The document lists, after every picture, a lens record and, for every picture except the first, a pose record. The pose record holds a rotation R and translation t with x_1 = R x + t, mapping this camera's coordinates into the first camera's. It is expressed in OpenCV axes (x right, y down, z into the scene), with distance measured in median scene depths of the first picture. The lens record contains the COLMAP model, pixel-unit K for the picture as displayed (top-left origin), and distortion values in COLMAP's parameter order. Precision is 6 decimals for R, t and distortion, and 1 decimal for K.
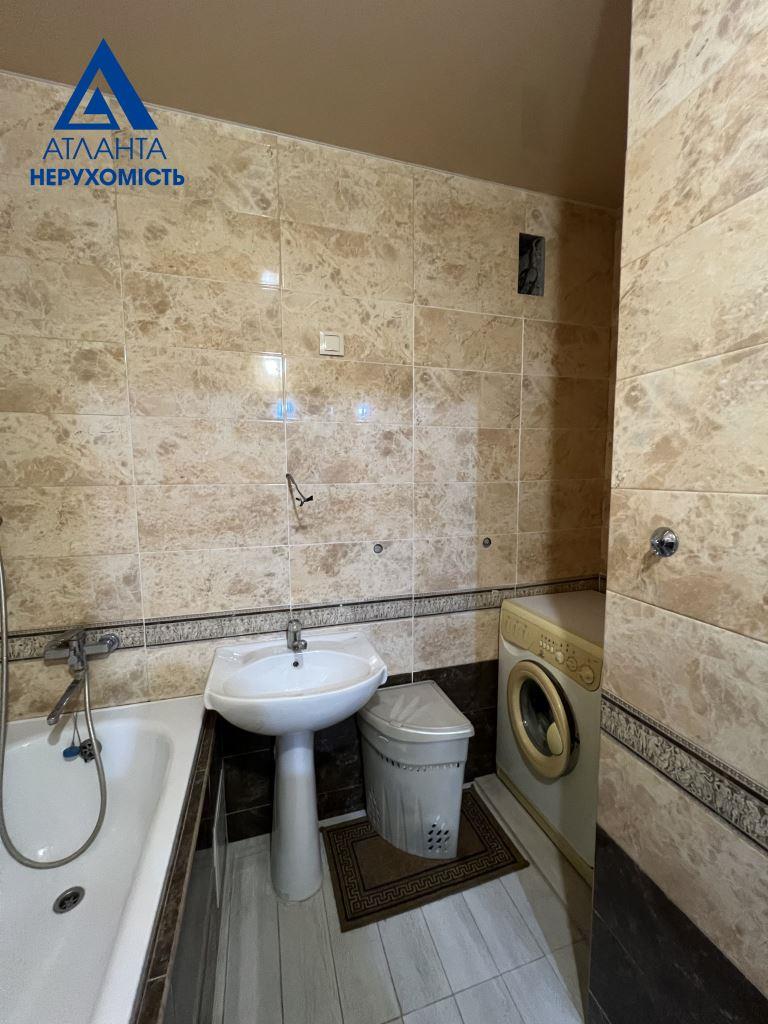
lens RADIAL K [[410.1, 0, 384.0], [0, 410.1, 512.0], [0, 0, 1]] dist [-0.001641, 0.000220]
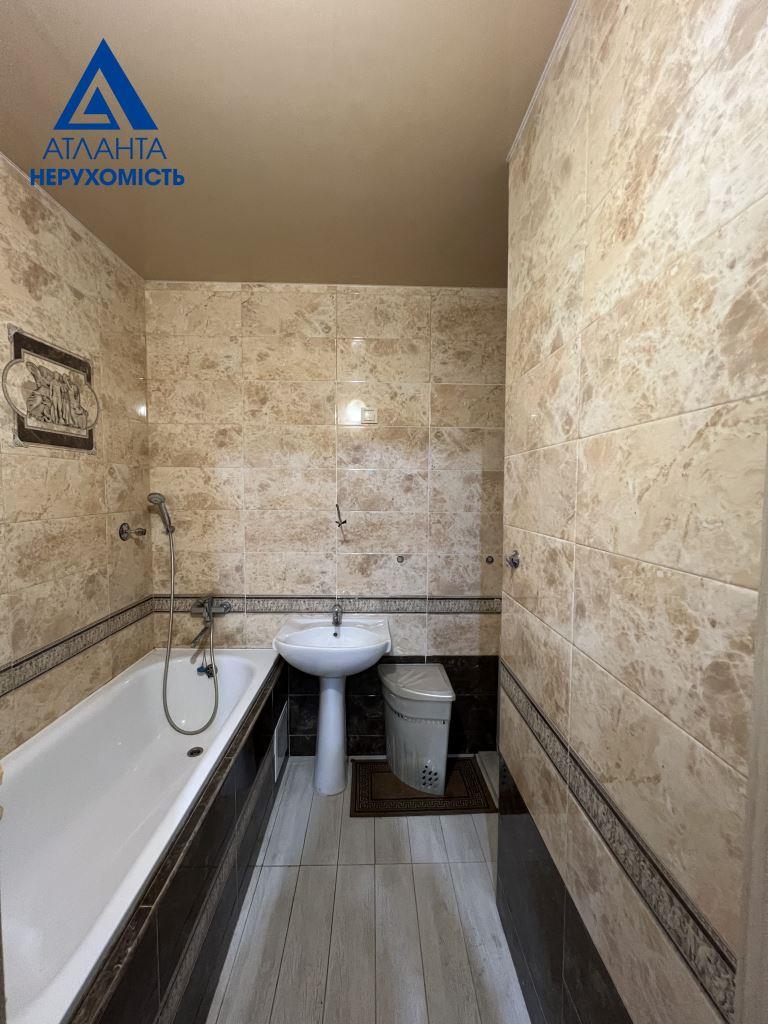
lens RADIAL K [[410.1, 0, 384.0], [0, 410.1, 512.0], [0, 0, 1]] dist [-0.001641, 0.000220]
pose [[0.964245, 0.028153, -0.263514, 0.318374], [-0.038893, 0.998608, -0.035627, -0.019534], [0.262144, 0.044602, 0.963997, -0.375290]]
